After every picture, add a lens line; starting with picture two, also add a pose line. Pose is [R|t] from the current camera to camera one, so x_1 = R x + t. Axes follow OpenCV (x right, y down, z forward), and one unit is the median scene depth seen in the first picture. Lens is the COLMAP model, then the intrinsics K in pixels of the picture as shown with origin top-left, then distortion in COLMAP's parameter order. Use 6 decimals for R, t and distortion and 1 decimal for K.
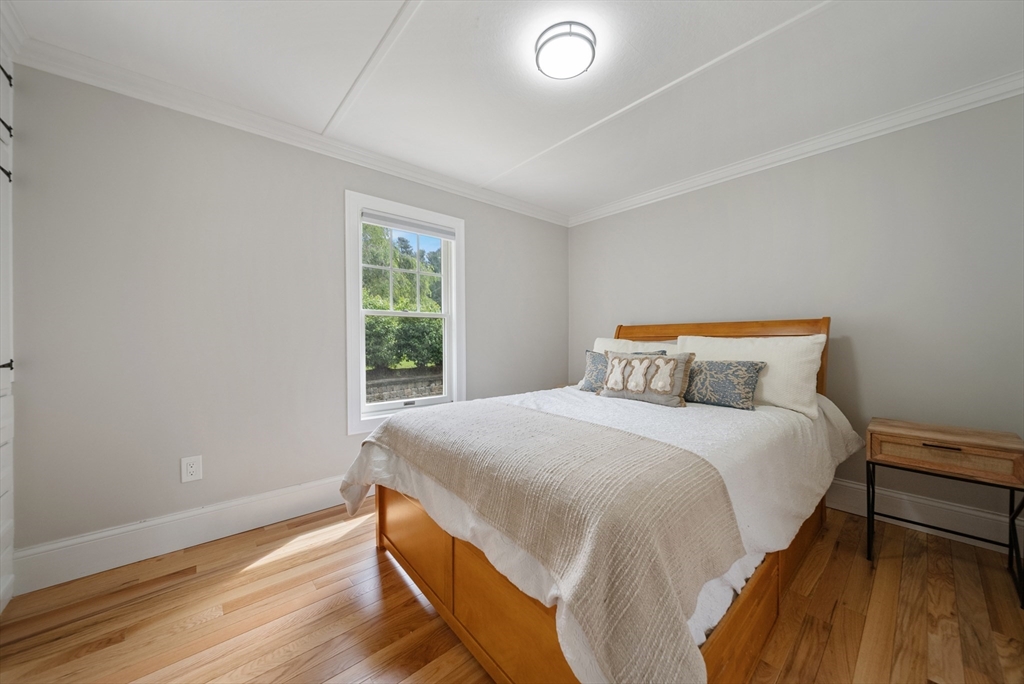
lens RADIAL K [[363.6, 0, 511.3], [0, 363.6, 340.6], [0, 0, 1]] dist [-0.001243, -0.000265]
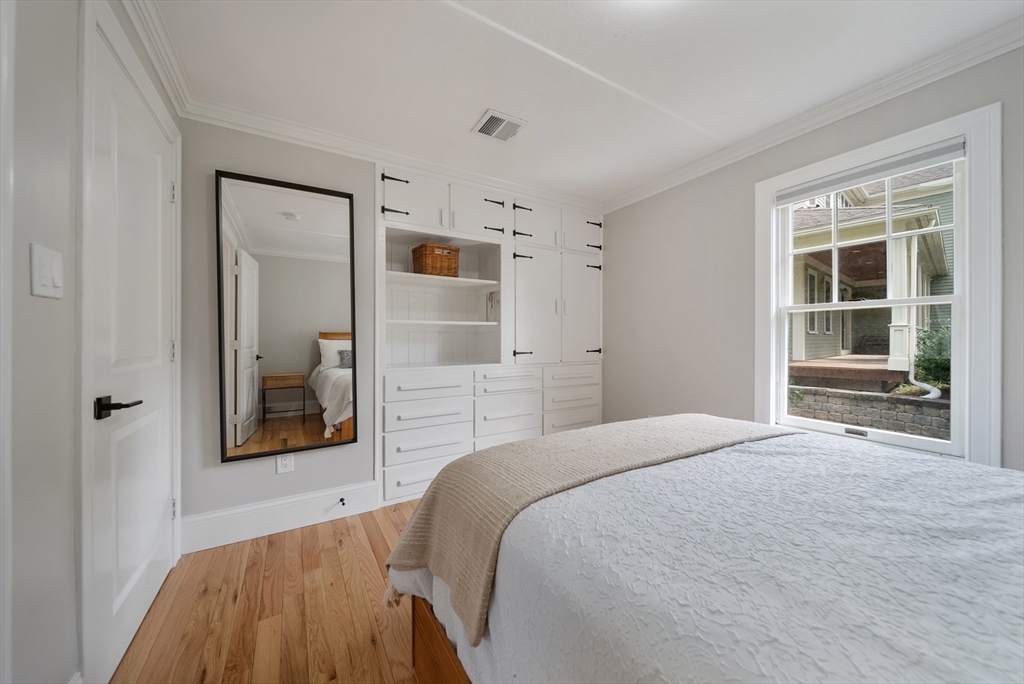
lens RADIAL K [[363.6, 0, 511.3], [0, 363.6, 340.6], [0, 0, 1]] dist [-0.001243, -0.000265]
pose [[-0.175334, 0.007720, -0.984479, 0.520170], [-0.004622, 0.999952, 0.008665, -0.007783], [0.984498, 0.006069, -0.175289, 0.463523]]
